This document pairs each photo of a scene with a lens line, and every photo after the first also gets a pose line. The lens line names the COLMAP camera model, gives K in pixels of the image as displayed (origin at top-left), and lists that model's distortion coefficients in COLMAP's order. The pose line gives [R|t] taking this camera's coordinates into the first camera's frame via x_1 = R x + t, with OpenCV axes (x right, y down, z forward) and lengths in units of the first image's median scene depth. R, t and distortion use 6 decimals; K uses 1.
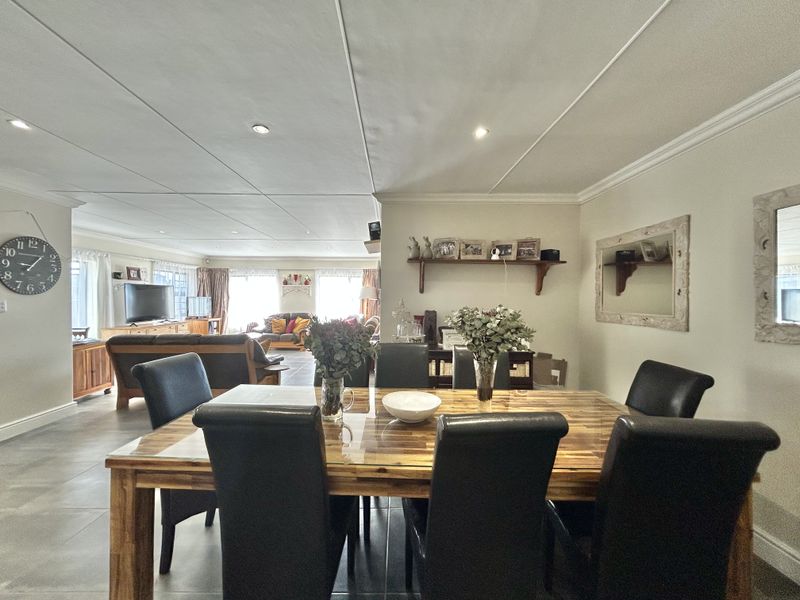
lens RADIAL K [[321.7, 0, 398.7], [0, 321.7, 300.3], [0, 0, 1]] dist [0.000365, 0.000339]
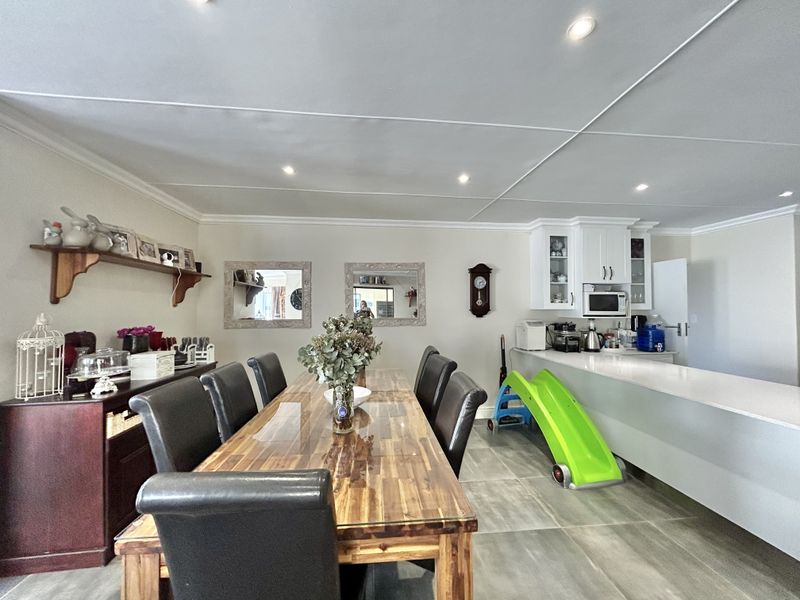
lens RADIAL K [[321.7, 0, 401.1], [0, 321.7, 299.7], [0, 0, 1]] dist [0.000365, 0.000339]
pose [[-0.097297, 0.019459, 0.995065, -0.255335], [0.013906, 0.999738, -0.018191, -0.004486], [-0.995158, 0.012067, -0.097542, 0.189305]]
